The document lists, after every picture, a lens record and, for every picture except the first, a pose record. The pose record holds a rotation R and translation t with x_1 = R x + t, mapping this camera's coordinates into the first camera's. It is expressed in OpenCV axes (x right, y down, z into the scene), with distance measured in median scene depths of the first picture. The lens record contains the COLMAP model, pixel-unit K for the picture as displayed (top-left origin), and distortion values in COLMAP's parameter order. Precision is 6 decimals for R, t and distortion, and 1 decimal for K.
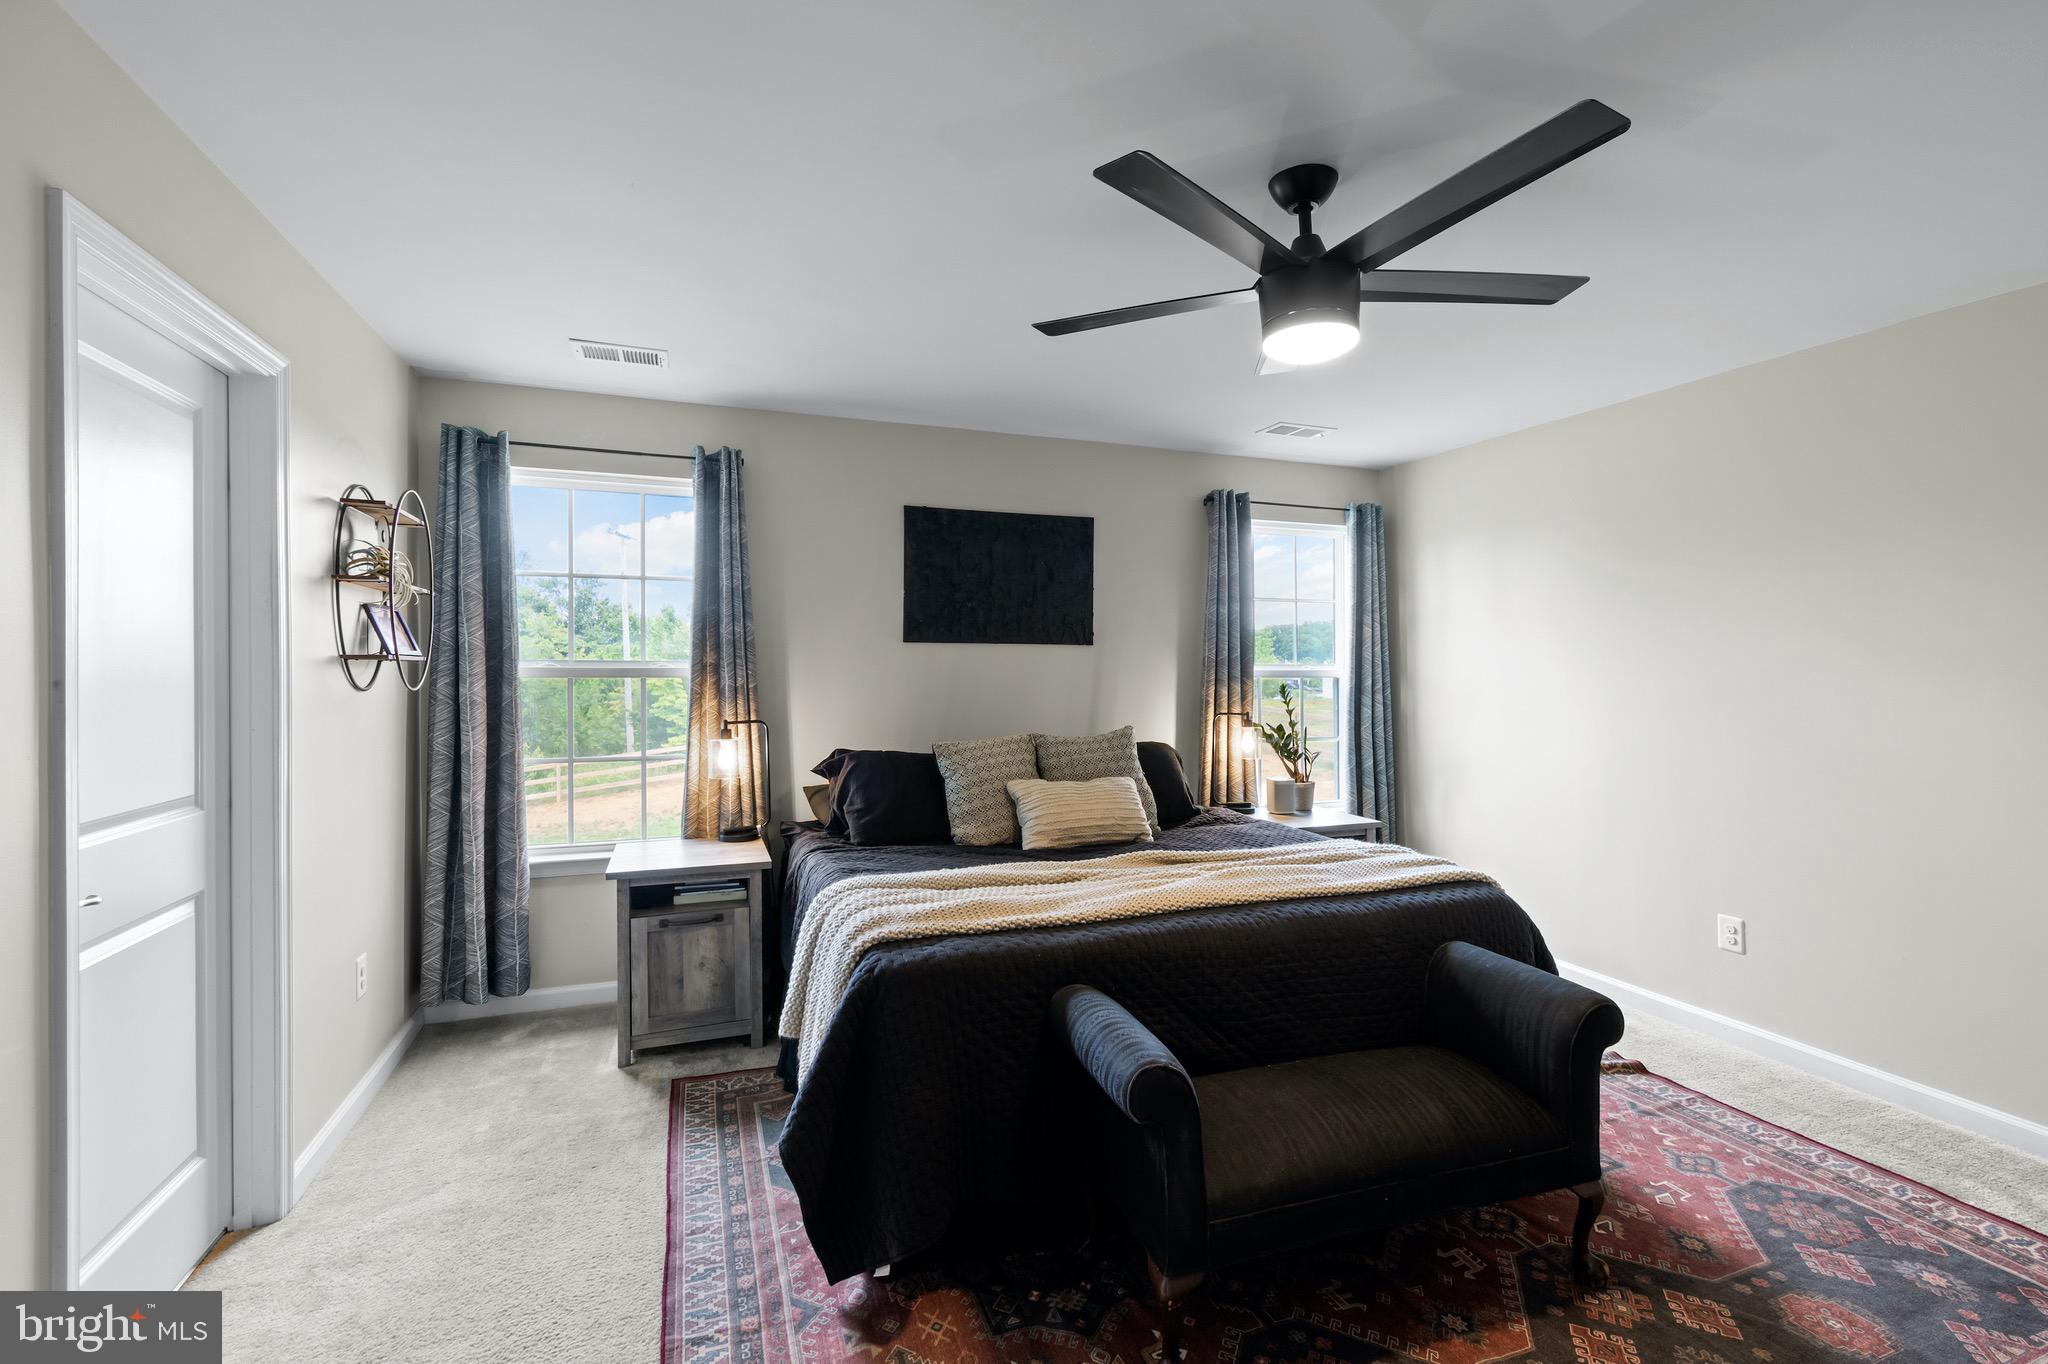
lens RADIAL K [[923.8, 0, 1037.0], [0, 923.8, 667.0], [0, 0, 1]] dist [-0.000059, 0.000864]
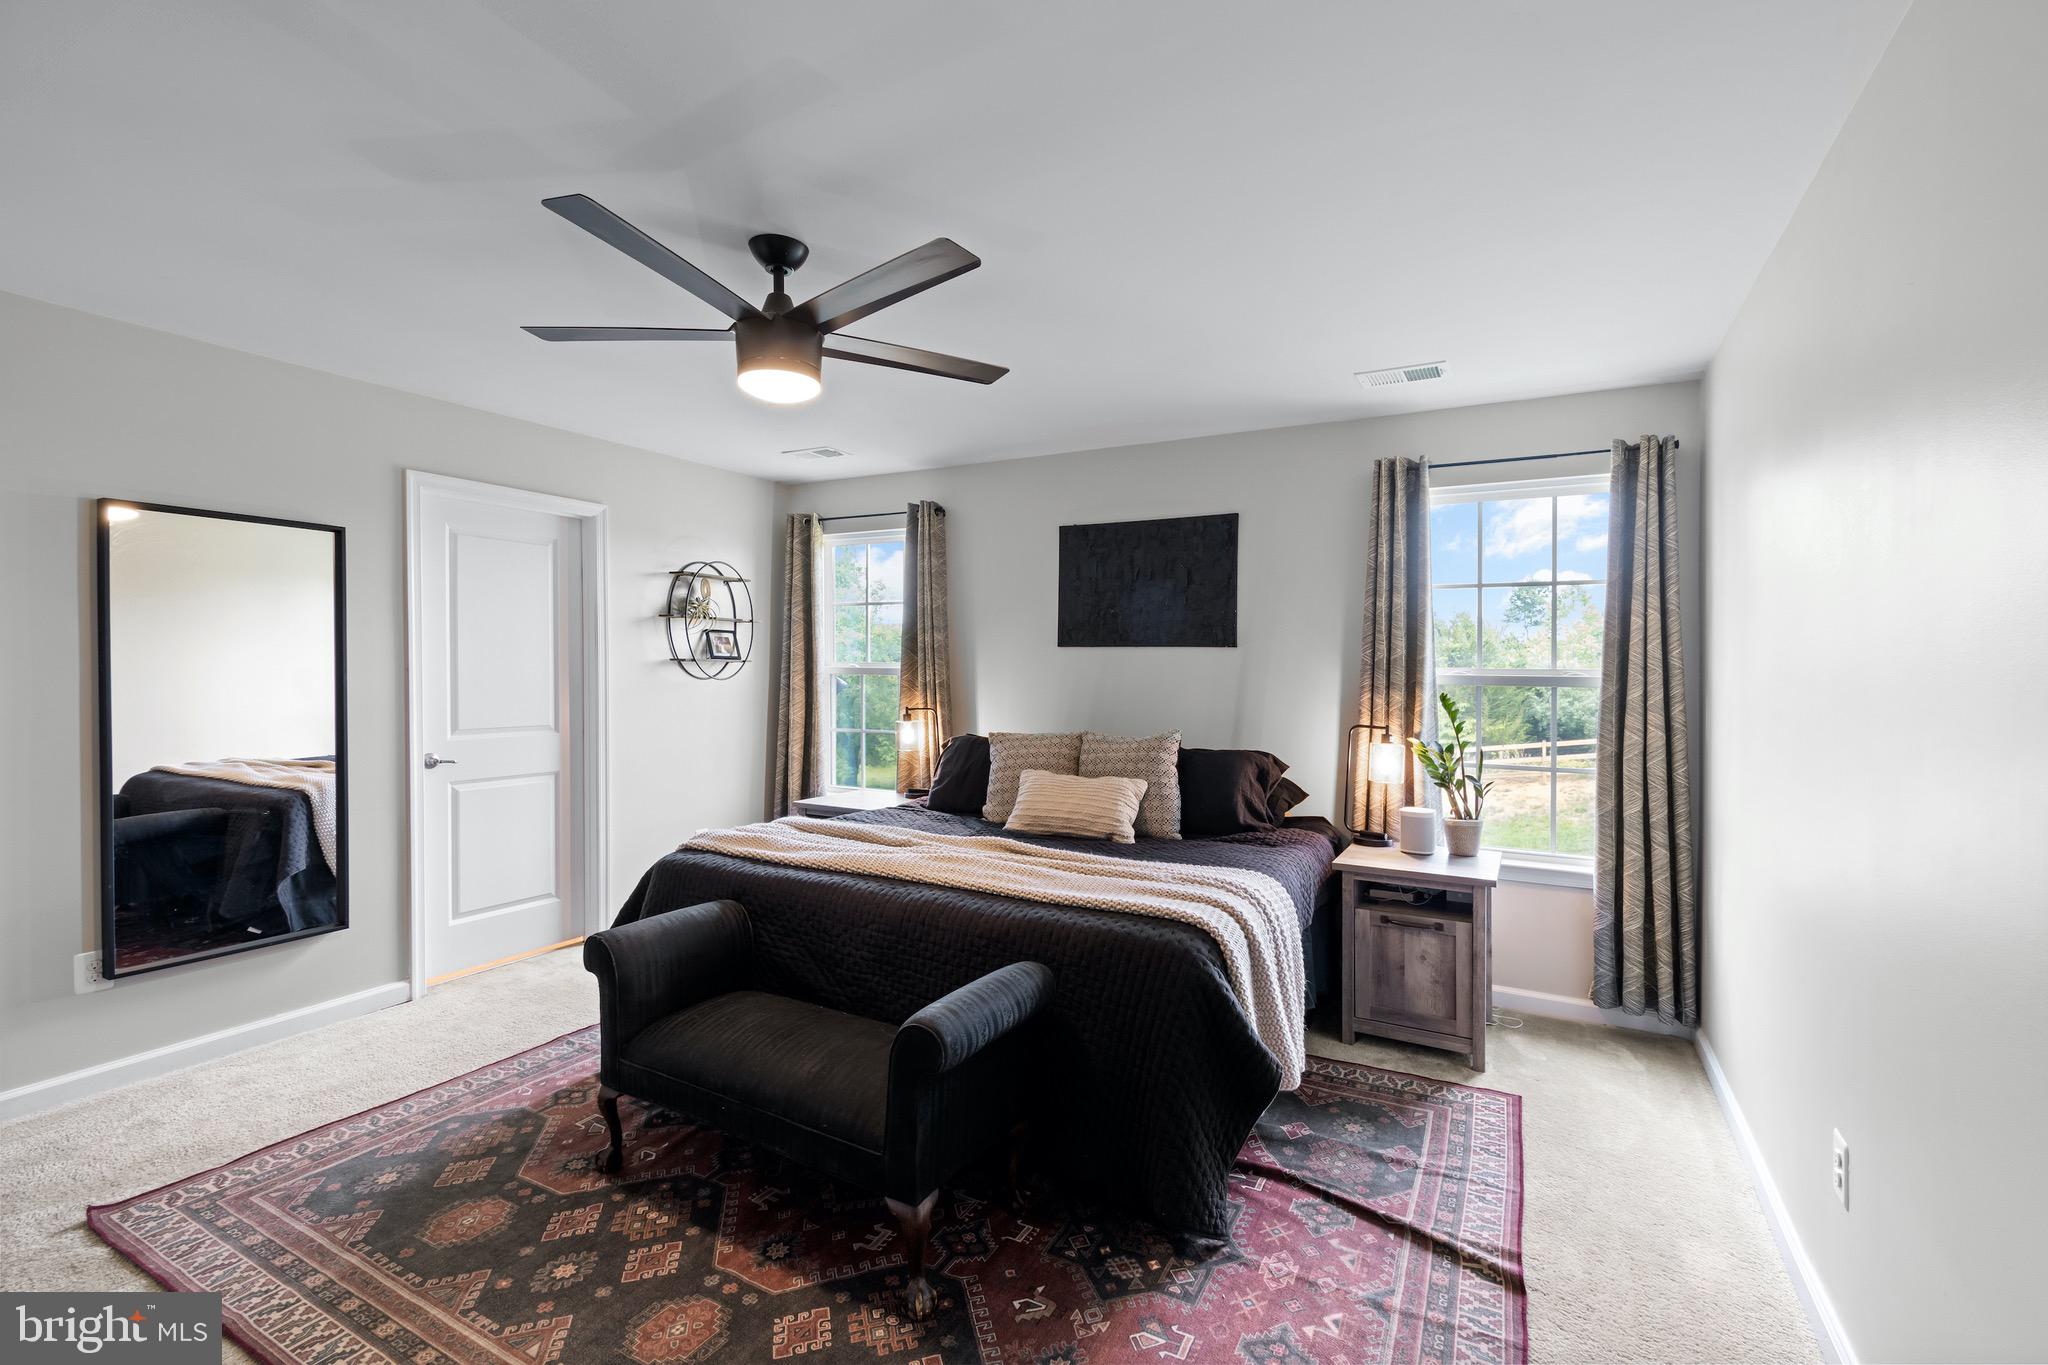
lens RADIAL K [[923.8, 0, 1057.5], [0, 923.8, 696.5], [0, 0, 1]] dist [-0.000059, 0.000864]
pose [[0.651117, 0.026797, -0.758504, 0.715490], [-0.009499, 0.999586, 0.027160, 0.003249], [0.758918, -0.010480, 0.651102, 0.255952]]
